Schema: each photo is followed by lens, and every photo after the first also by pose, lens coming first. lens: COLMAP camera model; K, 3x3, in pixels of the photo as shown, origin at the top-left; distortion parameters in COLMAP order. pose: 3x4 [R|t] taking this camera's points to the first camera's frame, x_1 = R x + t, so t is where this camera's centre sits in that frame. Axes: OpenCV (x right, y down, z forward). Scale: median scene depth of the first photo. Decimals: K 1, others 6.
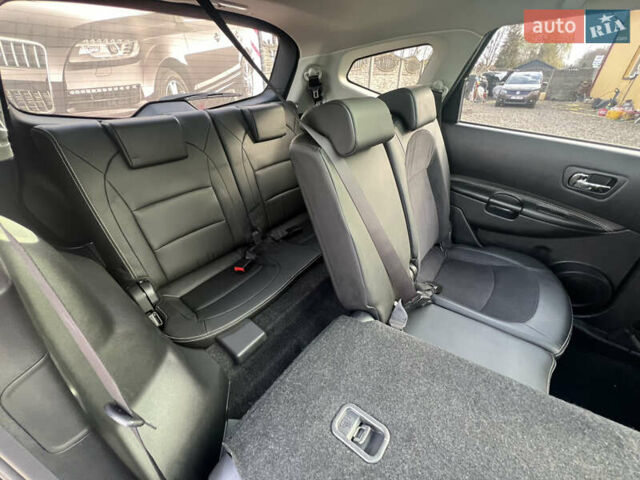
lens RADIAL K [[256.1, 0, 318.0], [0, 256.1, 238.4], [0, 0, 1]] dist [-0.003304, 0.000051]
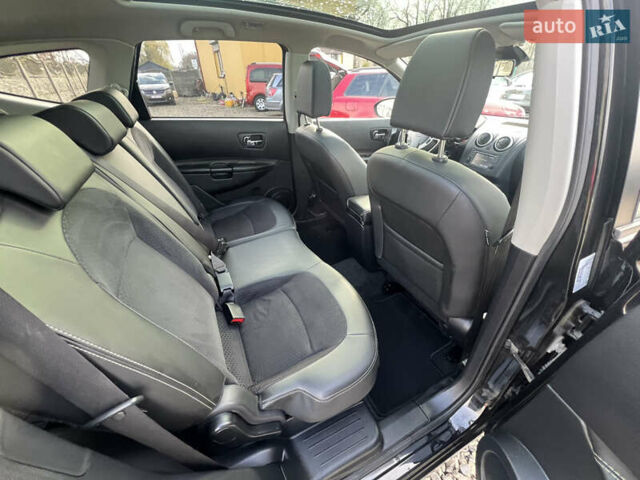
lens RADIAL K [[256.1, 0, 318.0], [0, 256.1, 238.4], [0, 0, 1]] dist [-0.003304, 0.000051]
pose [[0.439639, -0.485601, 0.755585, -0.255843], [0.487064, 0.835708, 0.253695, 0.076474], [-0.754643, 0.256484, 0.603929, -0.134867]]
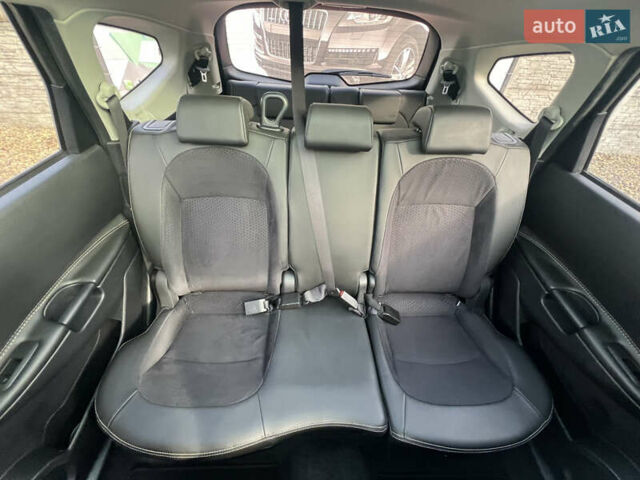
lens RADIAL K [[256.1, 0, 318.0], [0, 256.1, 238.4], [0, 0, 1]] dist [-0.003304, 0.000051]
pose [[0.639898, 0.519788, -0.565996, 0.556663], [-0.456591, 0.849597, 0.264026, -0.156962], [0.618105, 0.089479, 0.780986, 0.044402]]
